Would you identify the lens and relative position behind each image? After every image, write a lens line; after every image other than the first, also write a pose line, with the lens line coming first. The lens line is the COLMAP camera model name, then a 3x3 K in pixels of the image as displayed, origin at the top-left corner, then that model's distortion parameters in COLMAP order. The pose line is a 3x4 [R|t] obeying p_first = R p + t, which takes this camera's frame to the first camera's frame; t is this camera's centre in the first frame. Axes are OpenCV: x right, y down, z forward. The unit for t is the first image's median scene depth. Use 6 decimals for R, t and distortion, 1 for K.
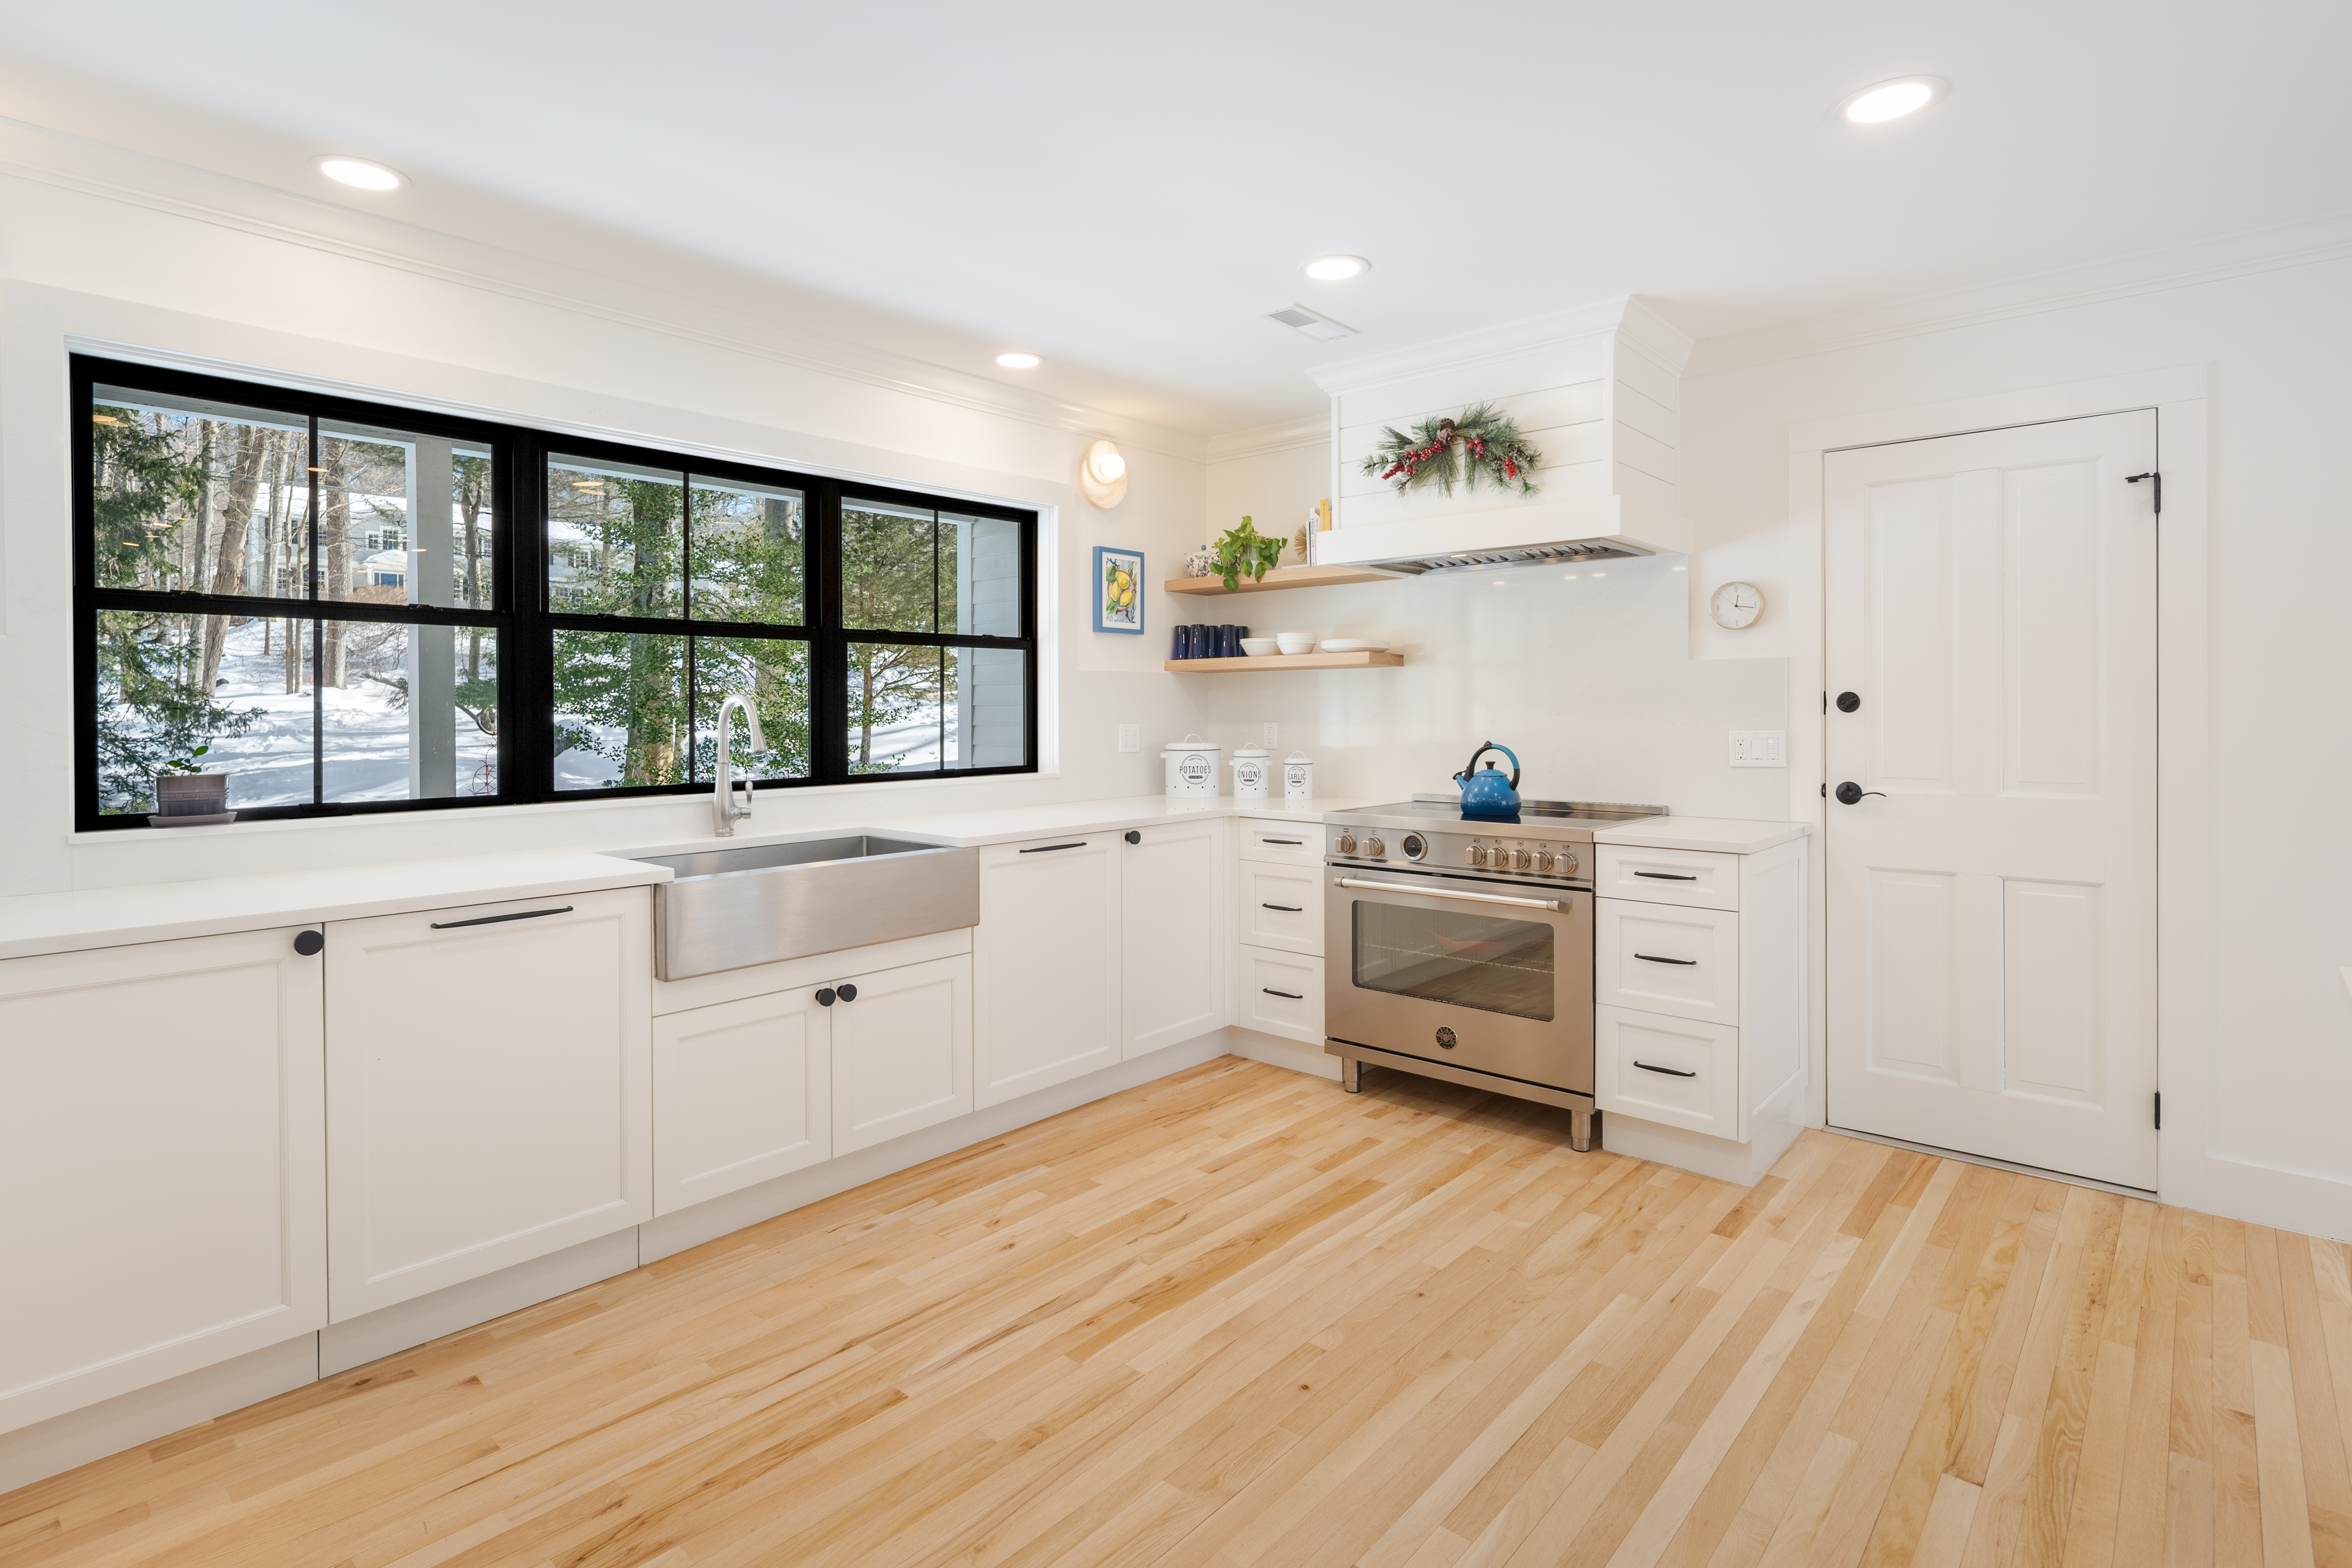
lens RADIAL K [[1157.2, 0, 1162.3], [0, 1157.2, 719.5], [0, 0, 1]] dist [0.005454, -0.004177]
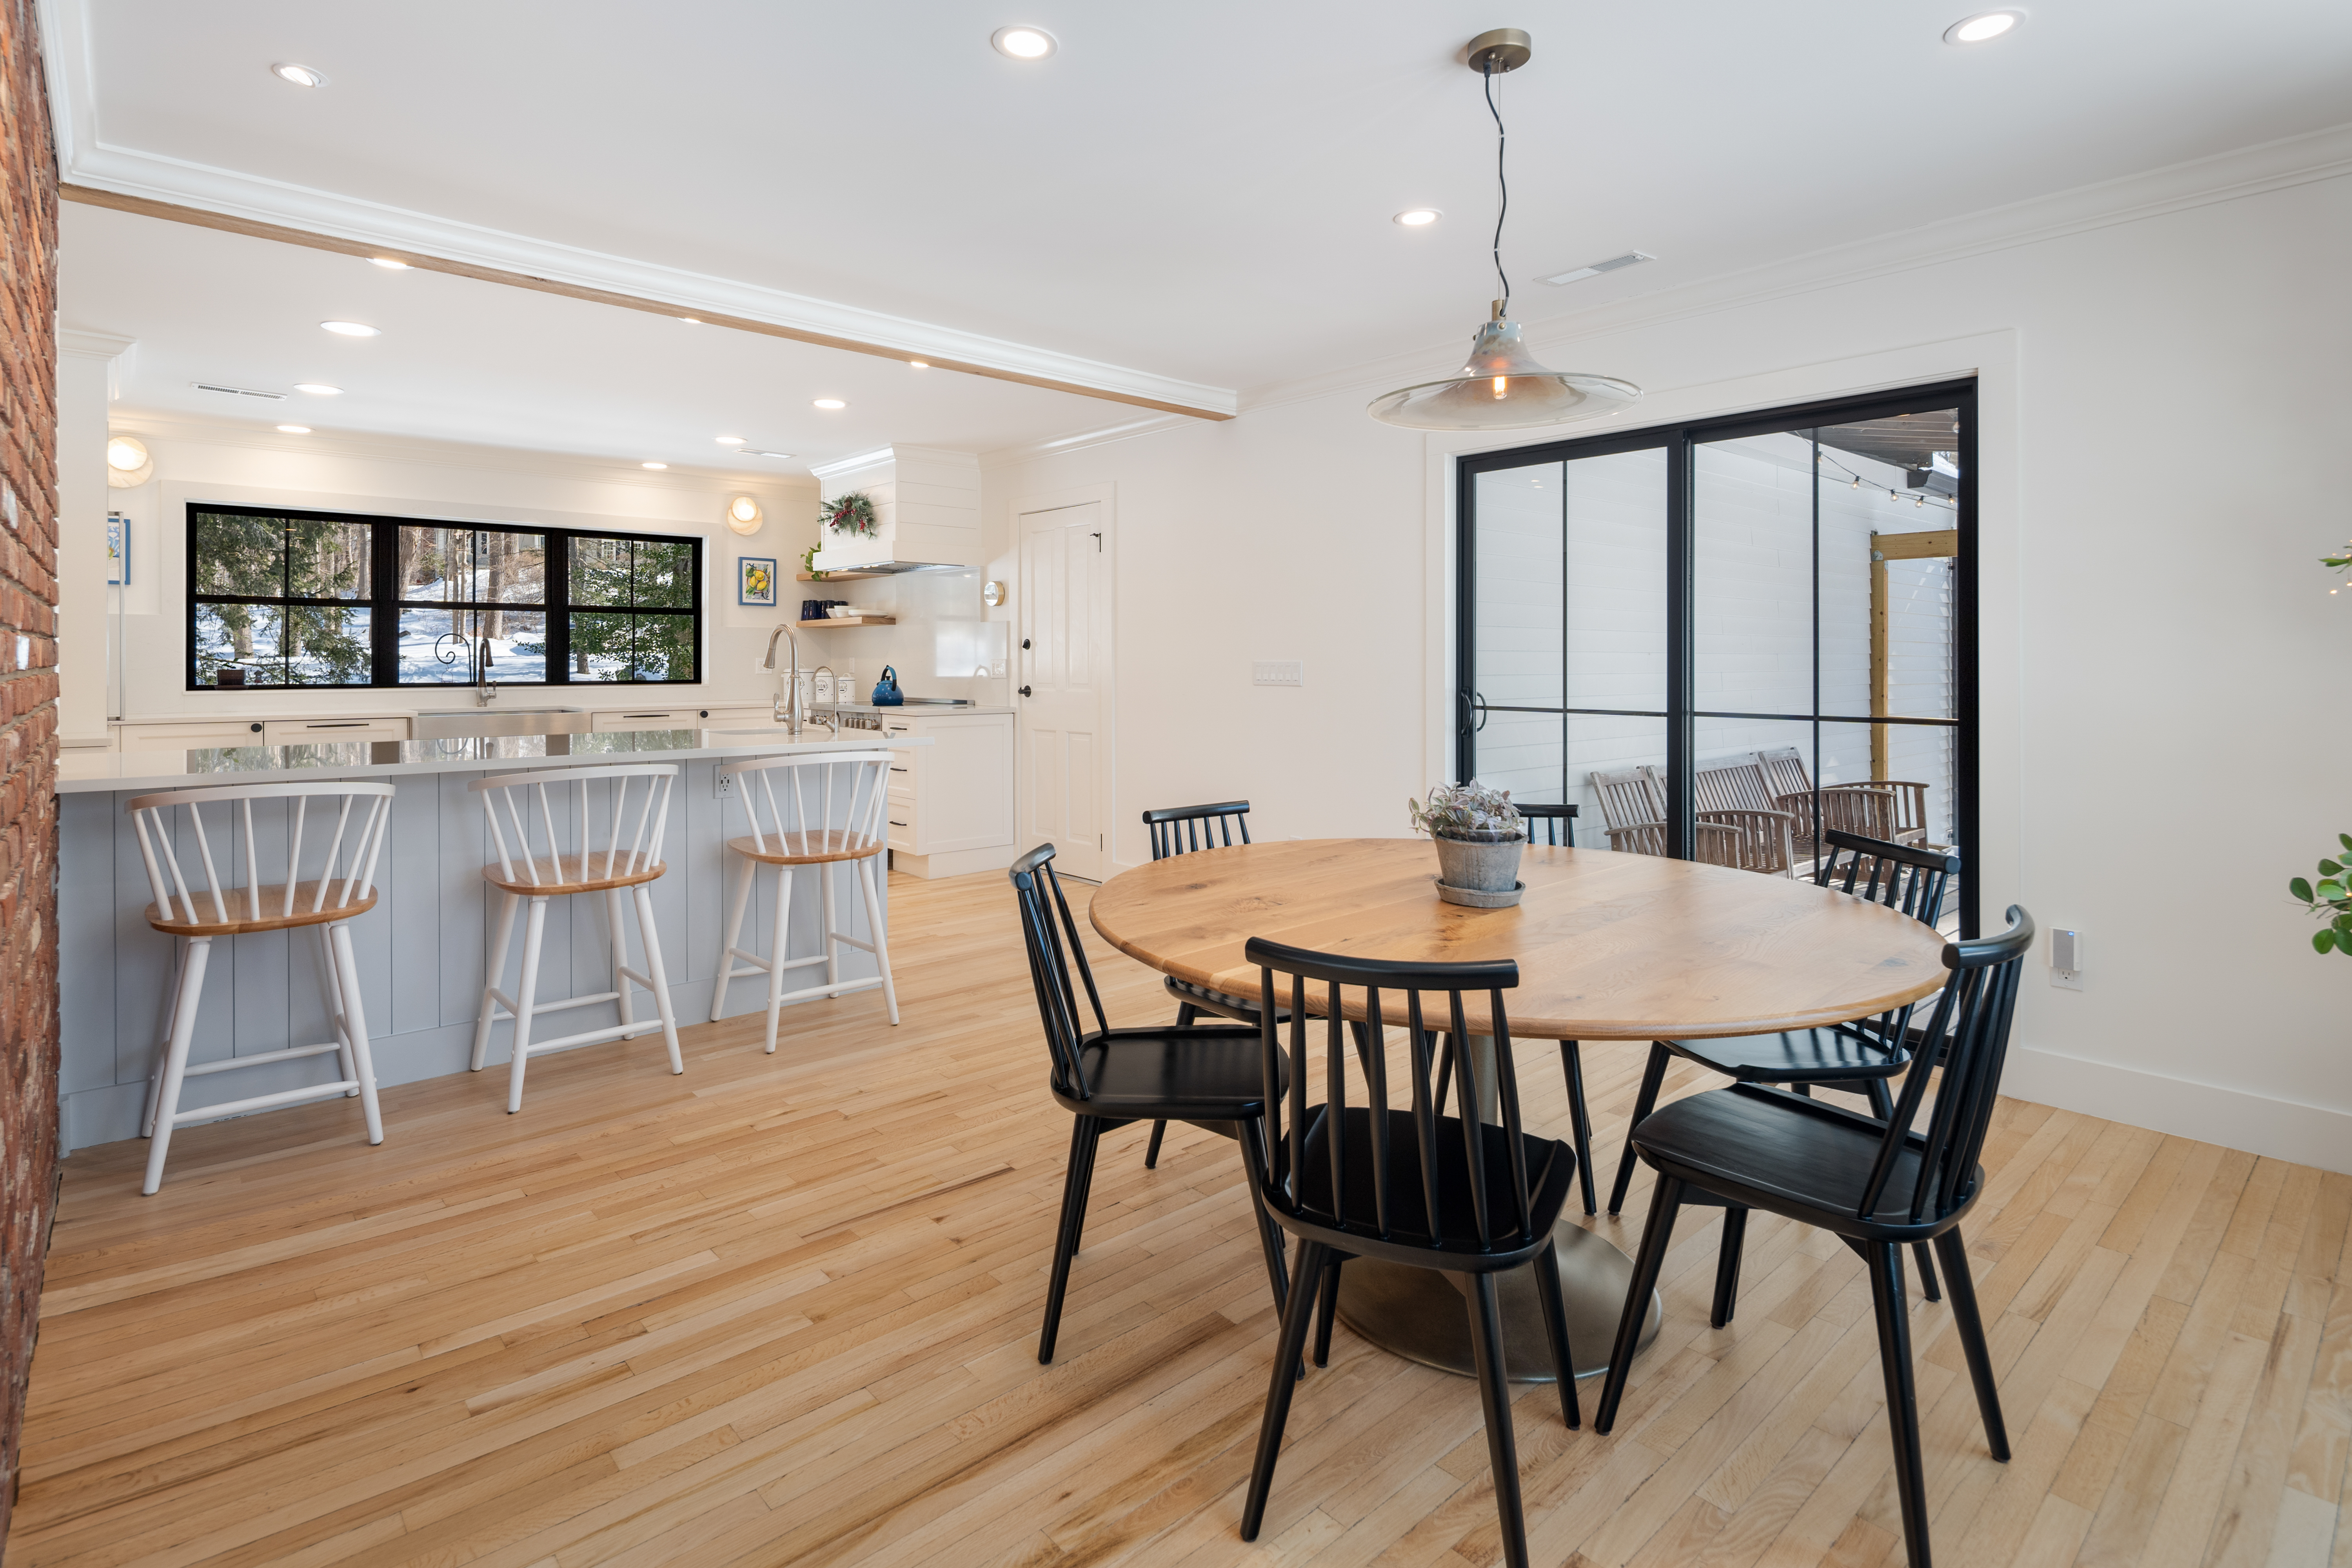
lens RADIAL K [[1157.2, 0, 1162.9], [0, 1157.2, 664.6], [0, 0, 1]] dist [0.005454, -0.004177]
pose [[0.993481, 0.005291, -0.113879, 1.180492], [-0.006150, 0.999955, -0.007193, 0.035772], [0.113836, 0.007846, 0.993469, -1.022645]]
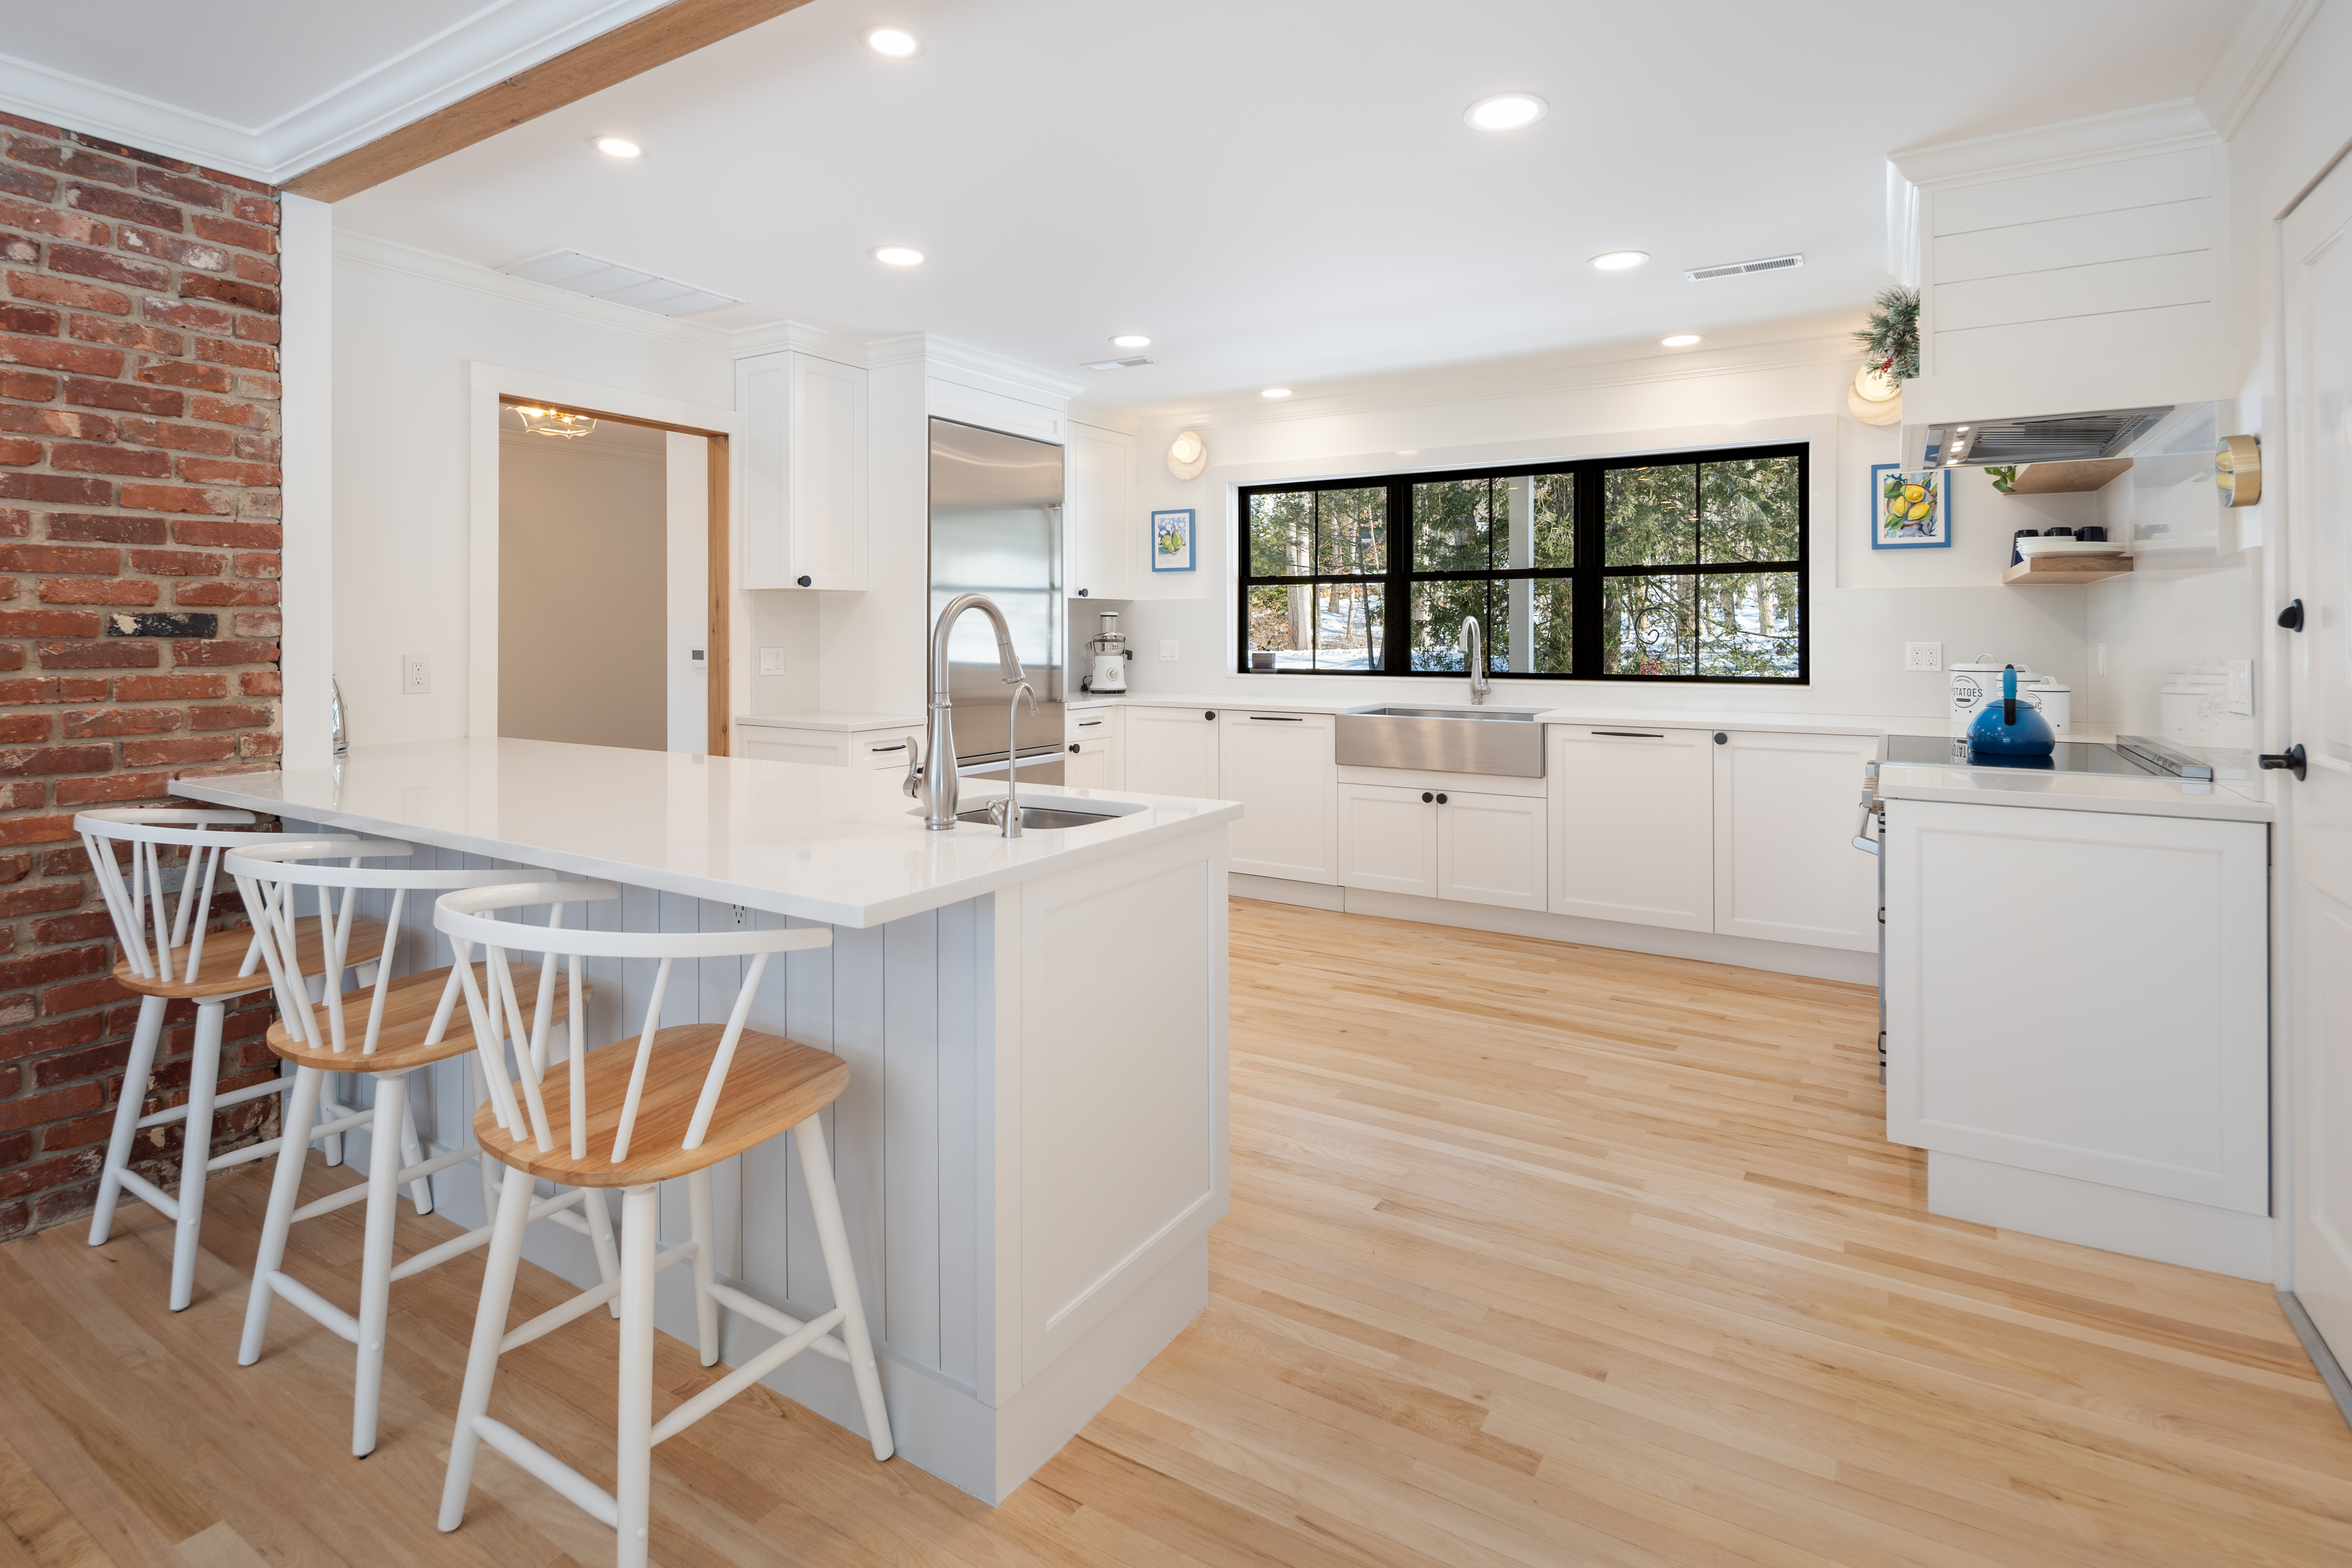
lens RADIAL K [[1157.2, 0, 1184.0], [0, 1157.2, 625.3], [0, 0, 1]] dist [0.005454, -0.004177]
pose [[0.178361, 0.002139, -0.983963, 1.248125], [-0.009238, 0.999957, 0.000500, -0.006446], [0.983922, 0.009000, 0.178373, 0.340536]]
